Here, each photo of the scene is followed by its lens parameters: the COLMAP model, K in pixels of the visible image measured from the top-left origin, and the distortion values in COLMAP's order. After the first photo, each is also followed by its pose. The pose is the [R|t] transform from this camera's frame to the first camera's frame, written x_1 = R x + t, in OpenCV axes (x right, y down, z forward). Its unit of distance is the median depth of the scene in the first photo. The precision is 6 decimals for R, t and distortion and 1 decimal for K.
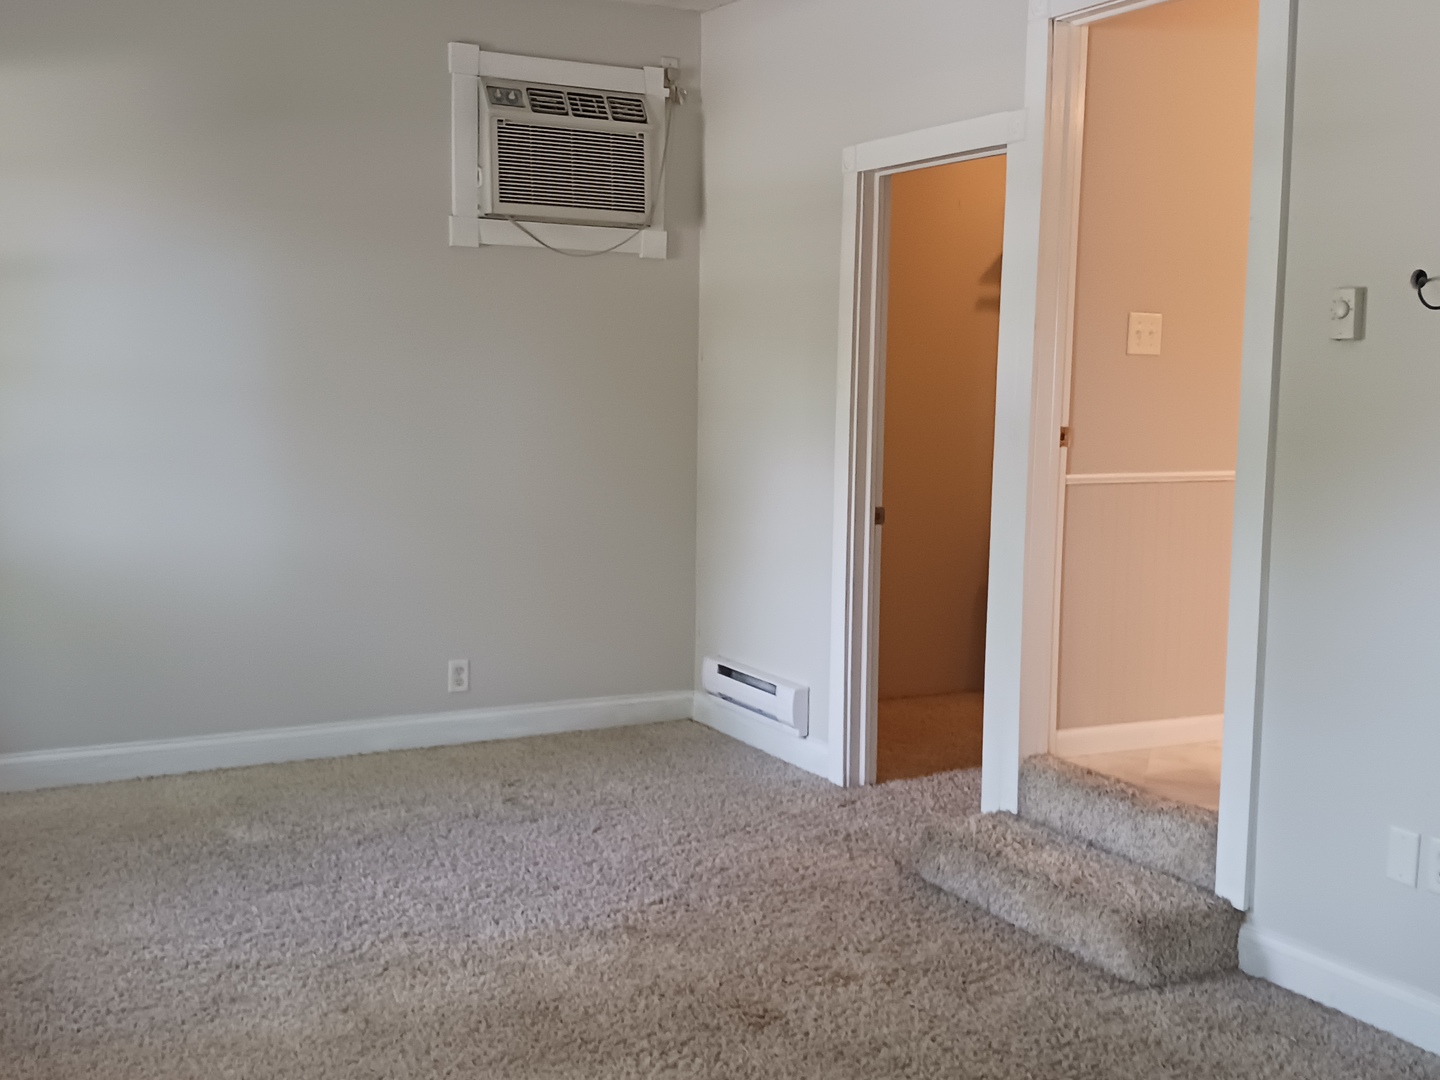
lens RADIAL K [[1609.3, 0, 721.4], [0, 1609.3, 543.8], [0, 0, 1]] dist [0.119482, 0.000000]
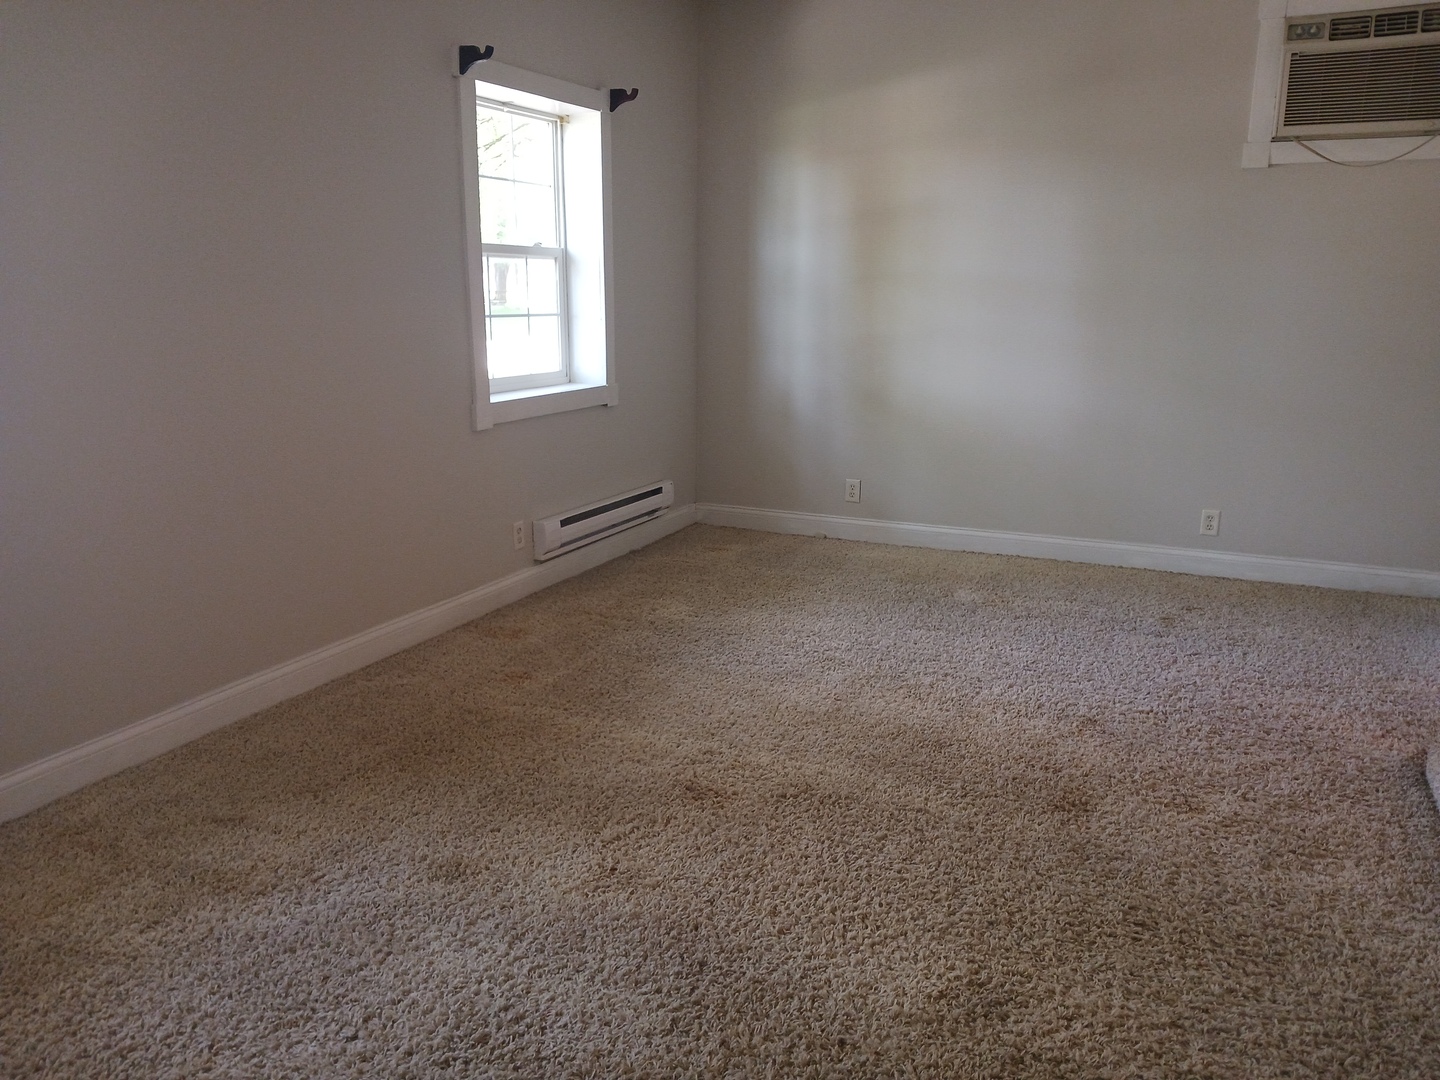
lens RADIAL K [[1116.3, 0, 719.3], [0, 1116.3, 536.8], [0, 0, 1]] dist [-0.002724, 0.009284]
pose [[0.597582, 0.167364, -0.784146, 0.326769], [-0.080787, 0.985564, 0.148788, -0.005848], [0.797727, -0.025564, 0.602476, 0.196354]]
